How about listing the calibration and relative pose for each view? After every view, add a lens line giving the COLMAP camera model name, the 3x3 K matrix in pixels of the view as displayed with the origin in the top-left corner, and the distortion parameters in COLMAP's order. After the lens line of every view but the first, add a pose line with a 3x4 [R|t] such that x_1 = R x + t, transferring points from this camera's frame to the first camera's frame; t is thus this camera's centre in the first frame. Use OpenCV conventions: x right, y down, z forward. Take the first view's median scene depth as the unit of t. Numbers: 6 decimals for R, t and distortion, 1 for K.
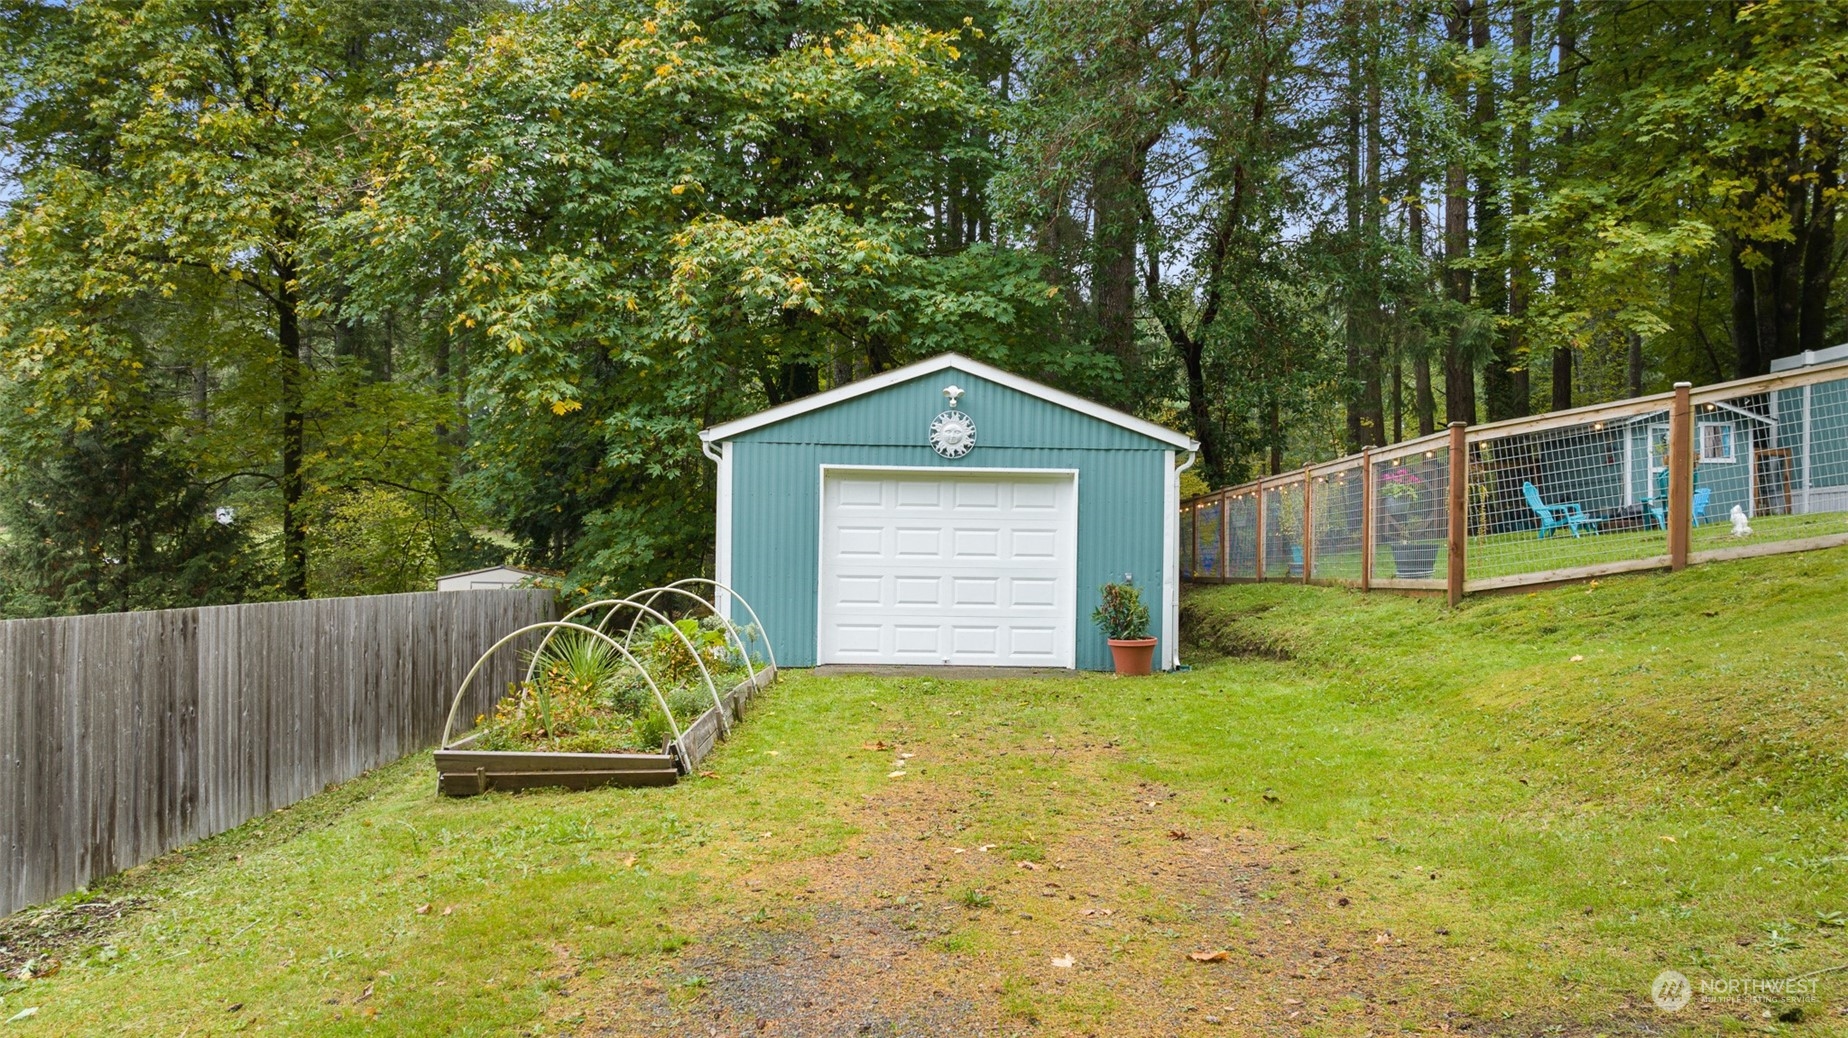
lens RADIAL K [[1342.9, 0, 928.4], [0, 1342.9, 589.7], [0, 0, 1]] dist [-0.054766, 0.045414]
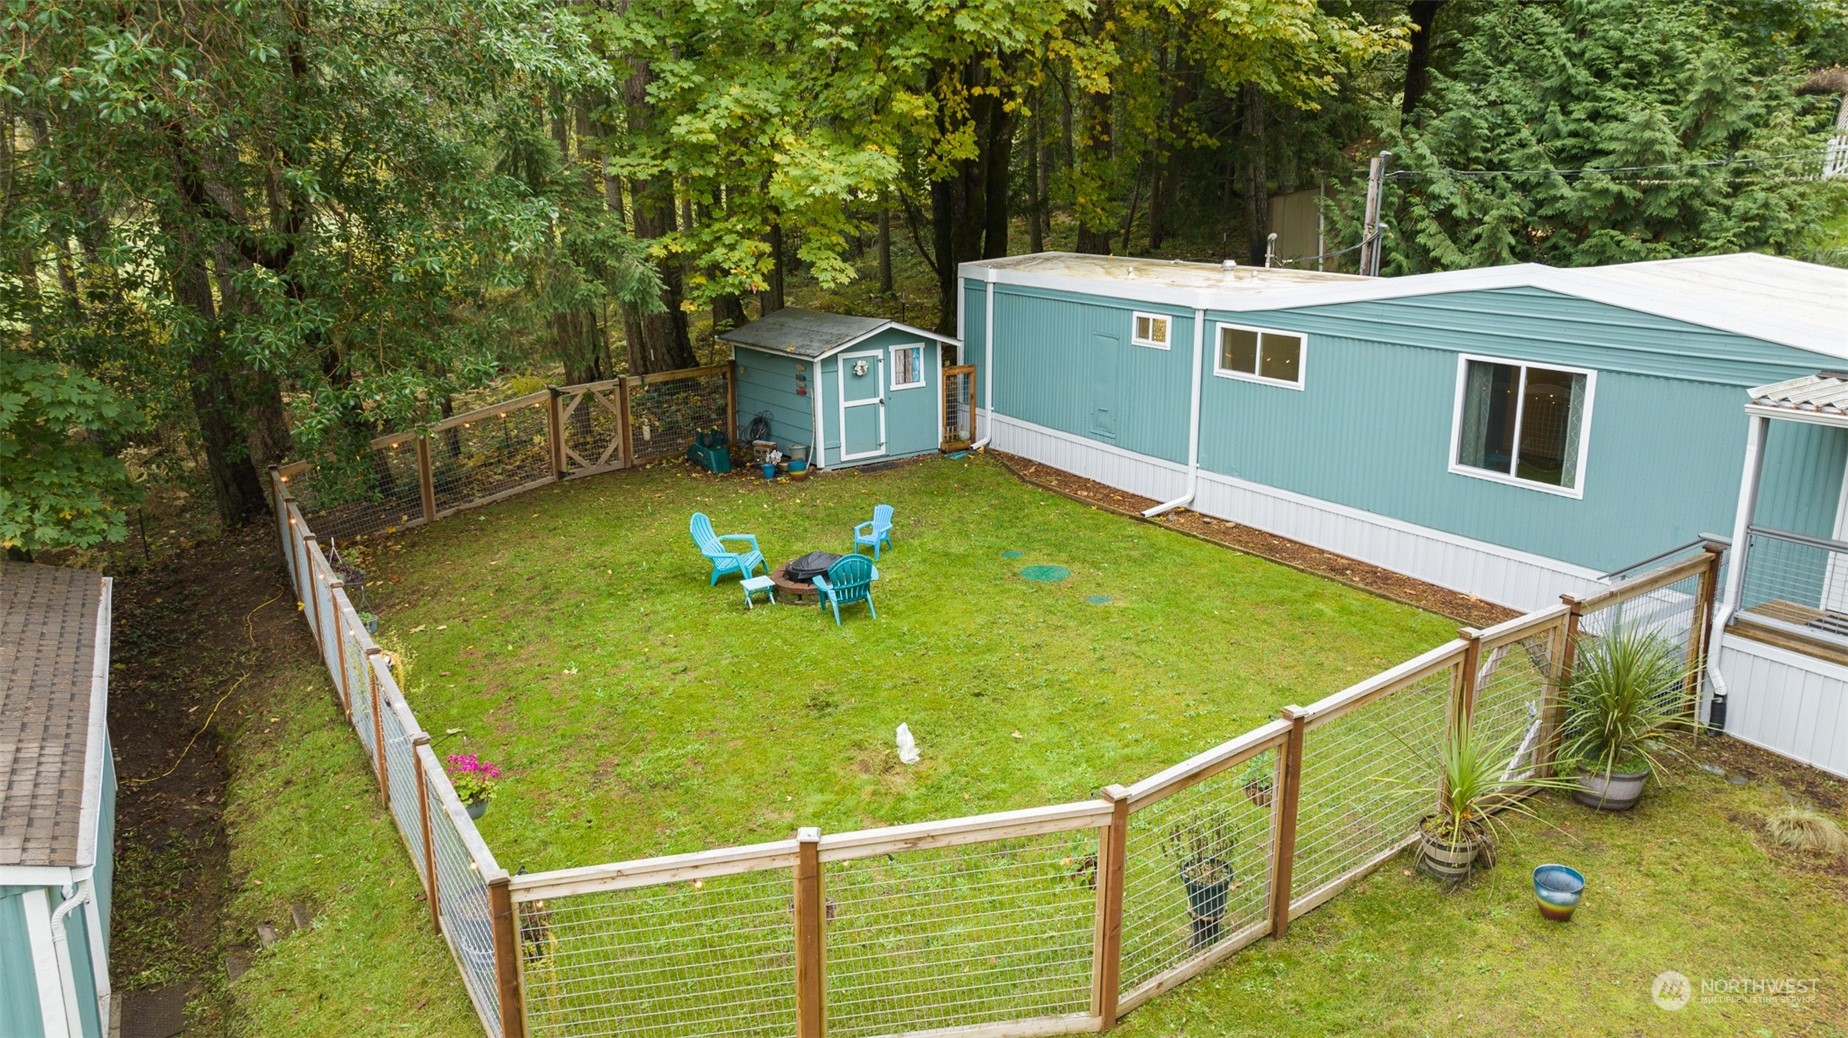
lens RADIAL K [[1300.2, 0, 924.0], [0, 1300.2, 519.0], [0, 0, 1]] dist [-0.061868, 0.077542]
pose [[0.864715, -0.134846, 0.483823, 0.194137], [0.013986, 0.969377, 0.245177, -0.286505], [-0.502069, -0.205241, 0.840121, 0.268999]]
